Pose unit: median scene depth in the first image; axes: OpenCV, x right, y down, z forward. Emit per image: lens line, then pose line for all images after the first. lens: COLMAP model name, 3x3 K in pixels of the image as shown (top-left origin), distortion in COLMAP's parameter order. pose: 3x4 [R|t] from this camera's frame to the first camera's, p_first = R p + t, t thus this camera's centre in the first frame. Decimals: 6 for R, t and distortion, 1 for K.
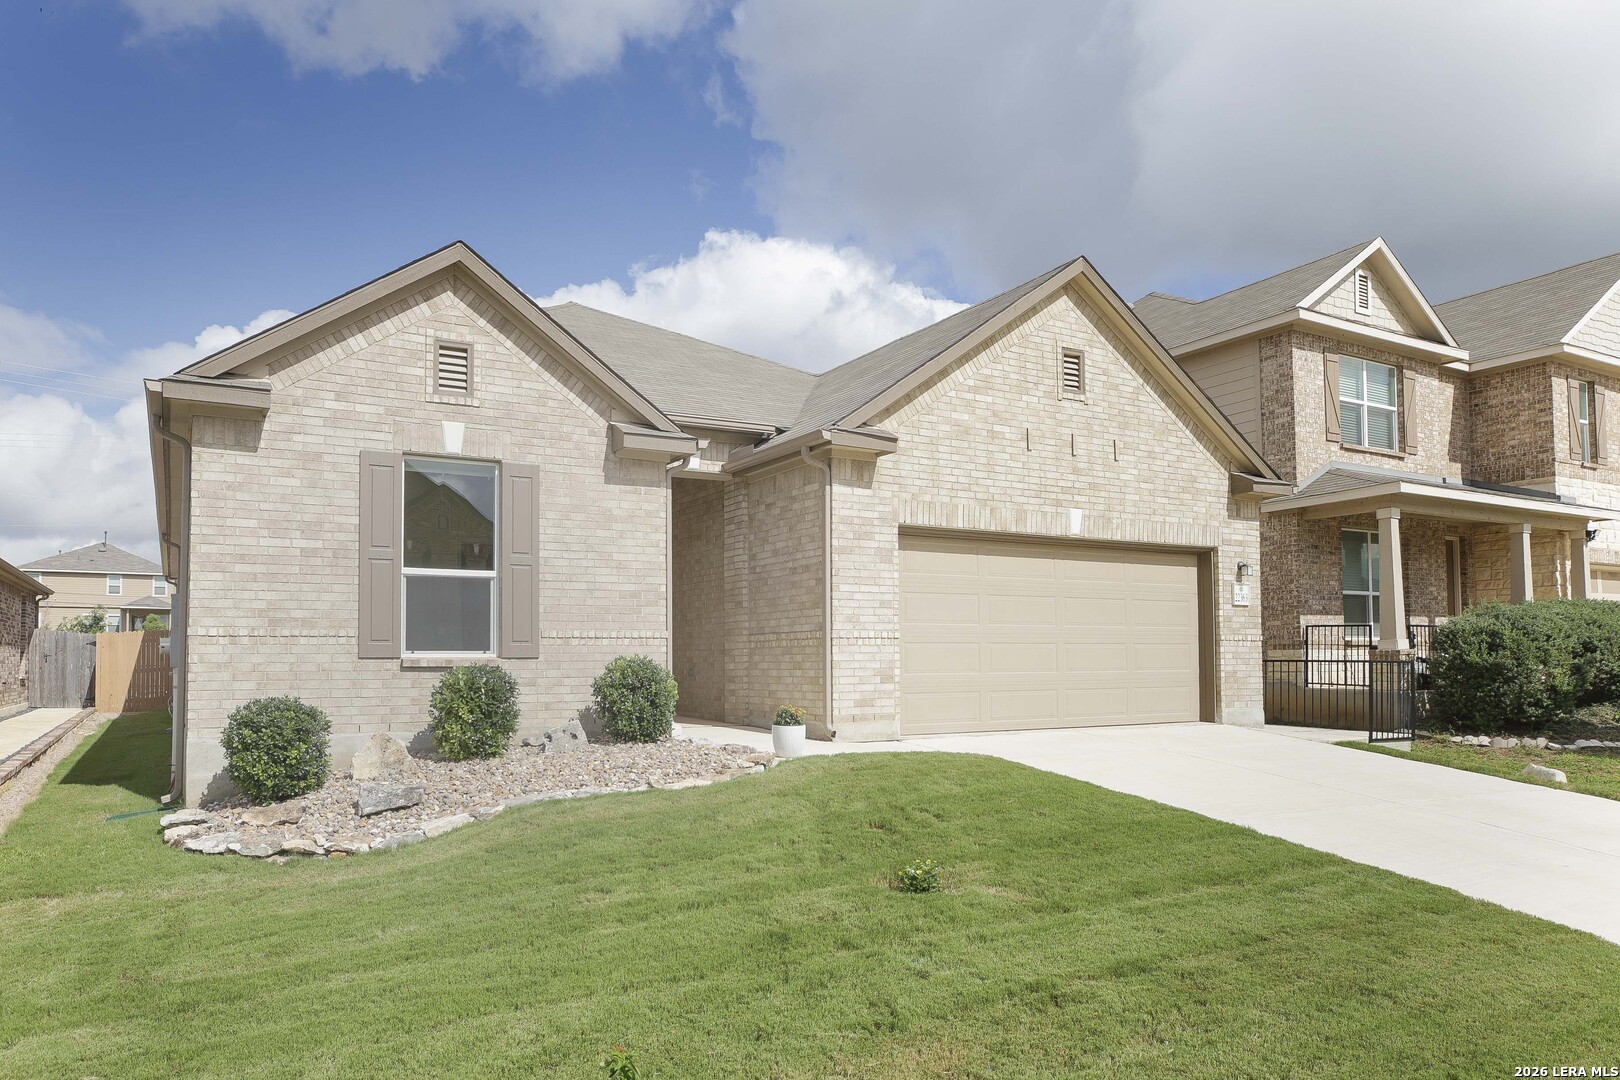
lens RADIAL K [[1188.9, 0, 810.0], [0, 1188.9, 540.0], [0, 0, 1]] dist [-0.029089, 0.002150]
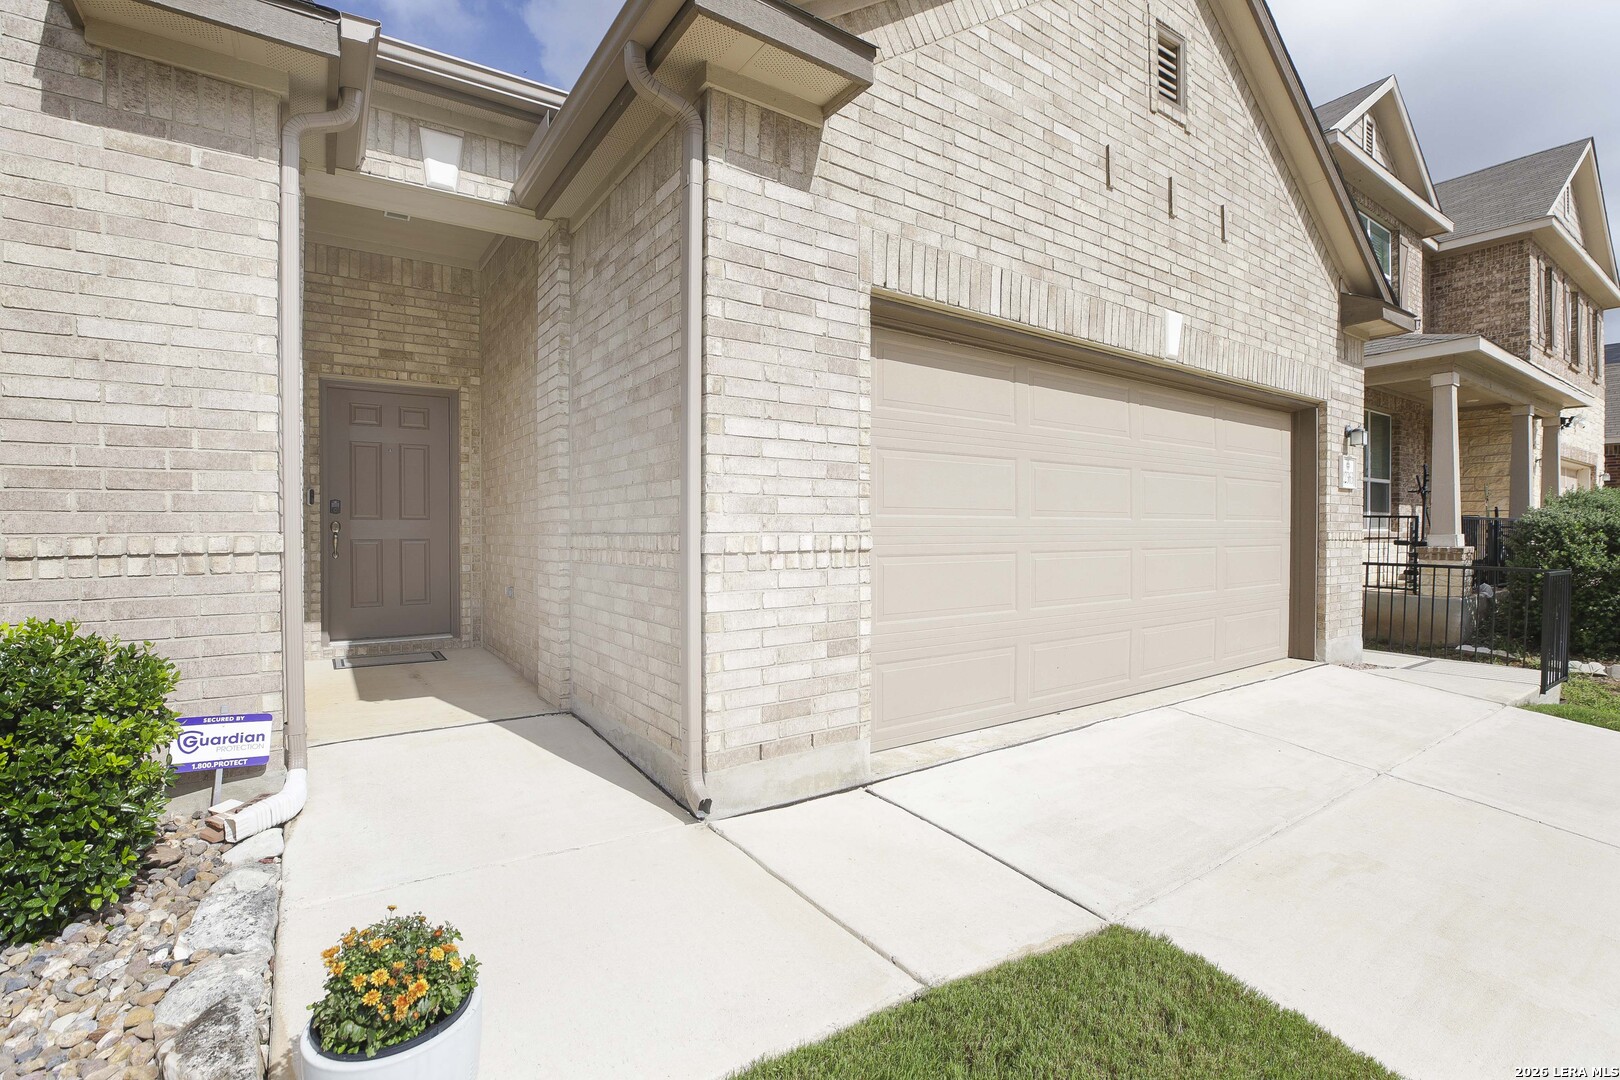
lens RADIAL K [[751.7, 0, 814.5], [0, 751.7, 526.0], [0, 0, 1]] dist [-0.047386, 0.015555]
pose [[0.998388, 0.004447, 0.056581, 0.039716], [-0.009873, 0.995335, 0.095972, 0.048450], [-0.055890, -0.096376, 0.993775, 0.741121]]
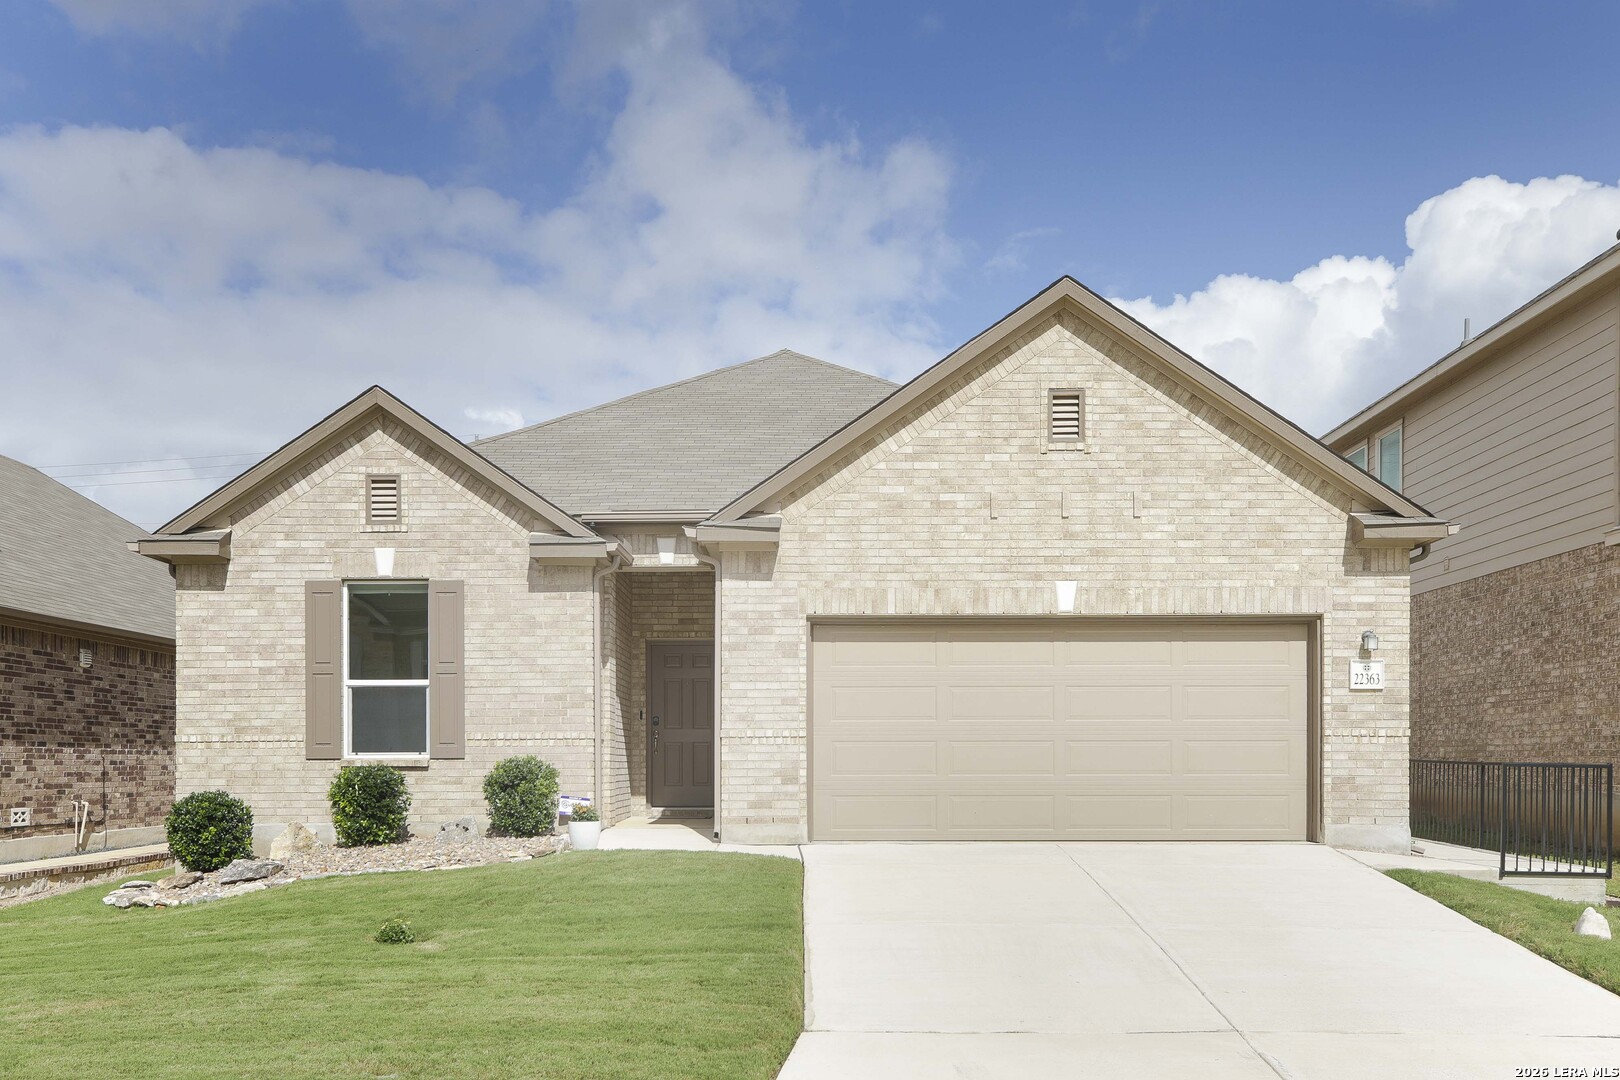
lens RADIAL K [[1870.9, 0, 809.9], [0, 1870.9, 623.6], [0, 0, 1]] dist [0.056885, -0.004097]
pose [[0.836377, -0.040115, -0.546685, 0.905855], [0.054421, 0.998468, 0.009992, -0.022055], [0.545447, -0.038108, 0.837279, -0.239686]]
